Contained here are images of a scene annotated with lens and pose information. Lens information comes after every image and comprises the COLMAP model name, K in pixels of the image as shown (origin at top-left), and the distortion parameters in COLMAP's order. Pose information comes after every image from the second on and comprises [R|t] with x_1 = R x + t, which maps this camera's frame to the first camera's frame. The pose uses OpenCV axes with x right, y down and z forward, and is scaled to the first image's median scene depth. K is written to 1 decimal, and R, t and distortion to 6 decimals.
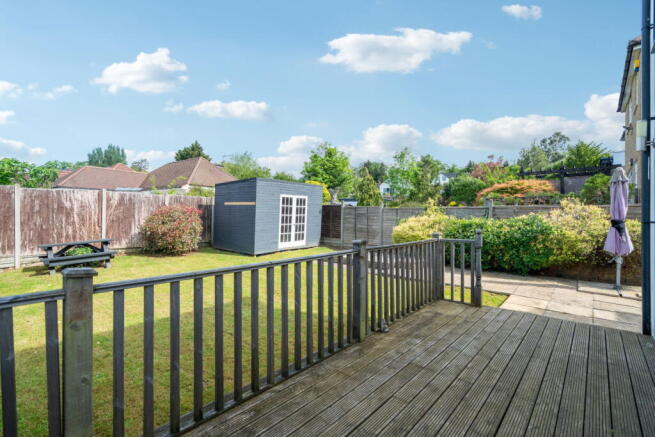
lens RADIAL K [[298.2, 0, 326.6], [0, 298.2, 216.8], [0, 0, 1]] dist [-0.000218, 0.000029]
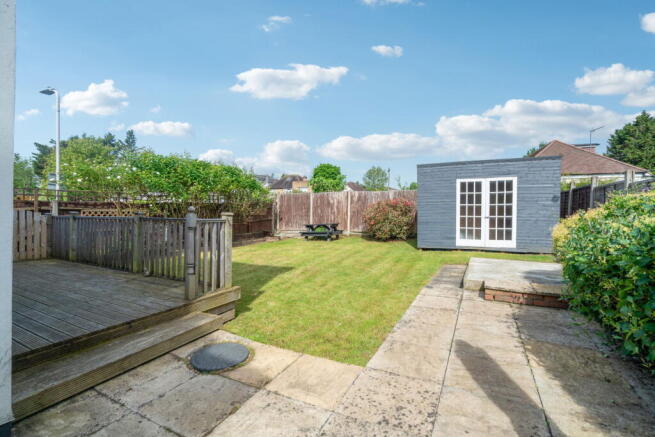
lens RADIAL K [[298.2, 0, 325.9], [0, 298.2, 216.7], [0, 0, 1]] dist [-0.000218, 0.000029]
pose [[0.258460, 0.007508, -0.965993, 0.519210], [-0.010668, 0.999931, 0.004918, 0.025676], [0.965963, 0.009034, 0.258522, 0.425853]]
